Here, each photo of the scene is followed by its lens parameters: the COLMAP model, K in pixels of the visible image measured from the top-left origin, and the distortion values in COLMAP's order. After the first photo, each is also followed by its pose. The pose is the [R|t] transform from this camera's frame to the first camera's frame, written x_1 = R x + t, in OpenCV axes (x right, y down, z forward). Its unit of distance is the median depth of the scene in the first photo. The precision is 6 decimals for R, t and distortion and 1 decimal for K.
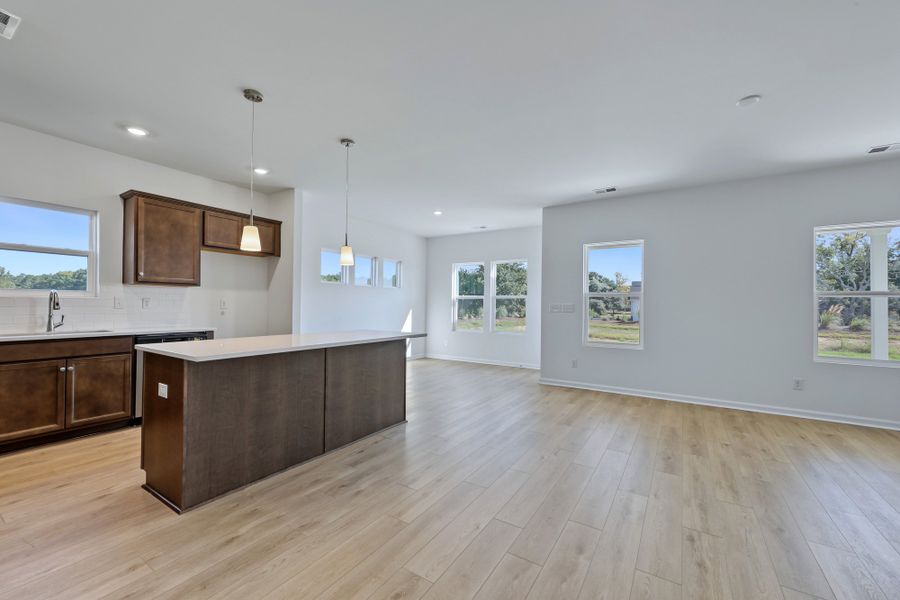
lens RADIAL K [[369.2, 0, 453.5], [0, 369.2, 302.4], [0, 0, 1]] dist [-0.001909, -0.000031]
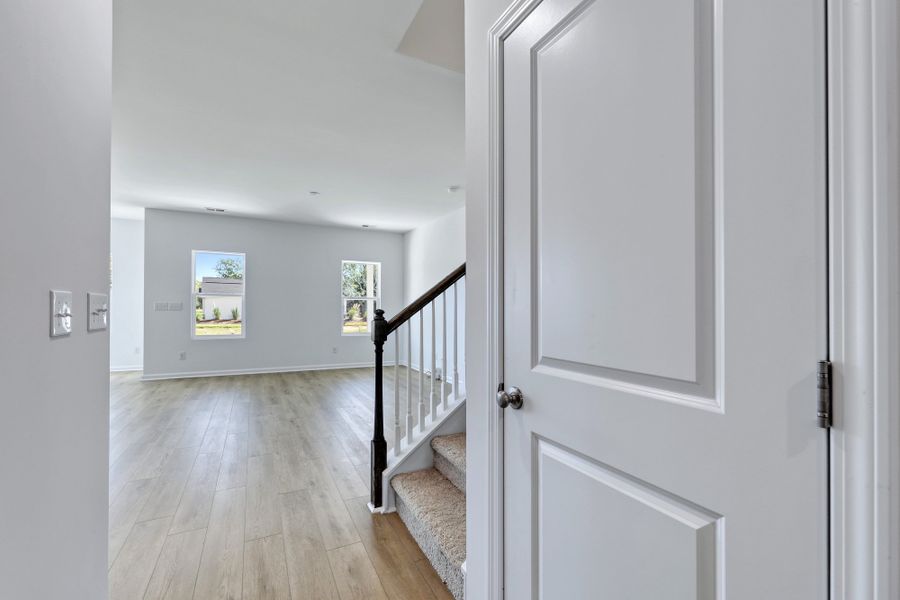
lens RADIAL K [[386.3, 0, 433.3], [0, 386.3, 304.5], [0, 0, 1]] dist [0.000133, -0.000032]
pose [[0.544104, -0.001015, 0.839017, -0.310817], [-0.009829, 0.999923, 0.007583, -0.008961], [-0.838960, -0.012373, 0.544052, -0.346238]]
